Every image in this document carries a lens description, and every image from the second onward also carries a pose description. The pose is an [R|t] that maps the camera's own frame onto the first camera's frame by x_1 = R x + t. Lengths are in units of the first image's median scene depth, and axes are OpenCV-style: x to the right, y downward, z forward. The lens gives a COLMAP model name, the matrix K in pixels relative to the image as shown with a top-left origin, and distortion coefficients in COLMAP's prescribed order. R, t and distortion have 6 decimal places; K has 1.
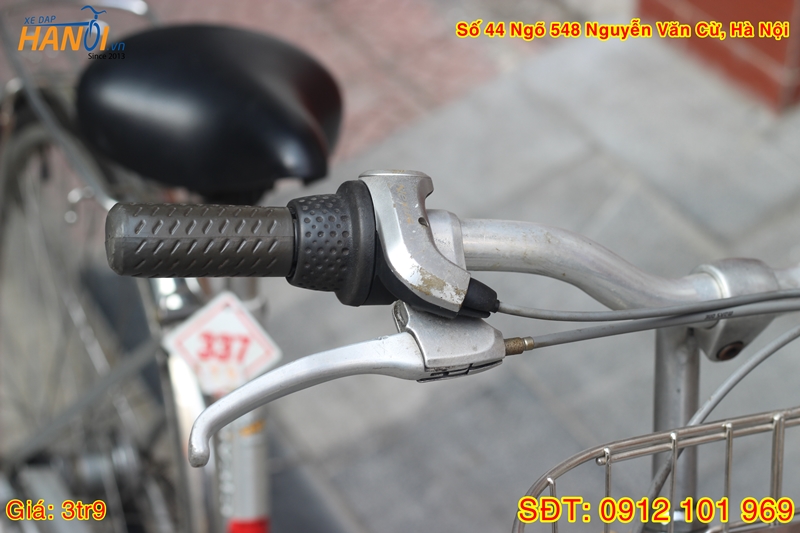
lens RADIAL K [[1876.9, 0, 473.4], [0, 1876.9, 265.8], [0, 0, 1]] dist [0.000822, 0.001305]
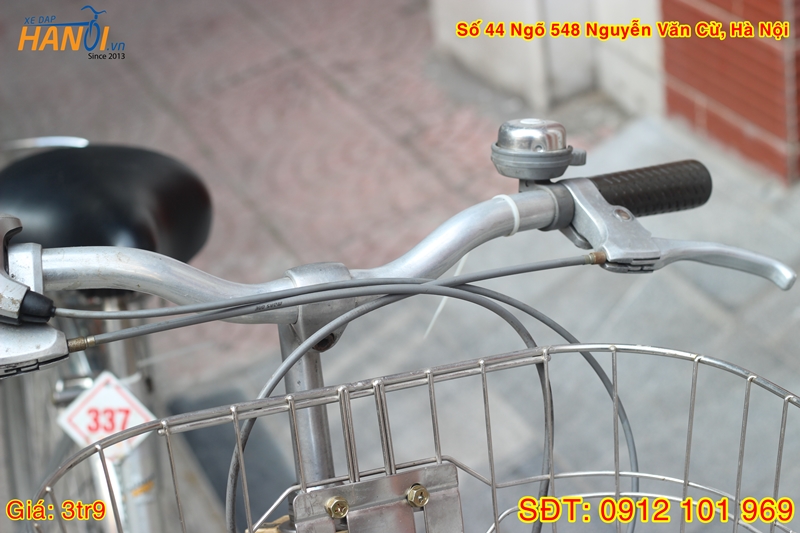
lens RADIAL K [[1876.9, 0, 473.4], [0, 1876.9, 265.8], [0, 0, 1]] dist [0.000822, 0.001305]
pose [[0.979983, -0.110665, -0.165489, 0.460783], [0.096448, 0.991111, -0.091632, 0.123431], [0.174158, 0.073837, 0.981946, -0.157476]]
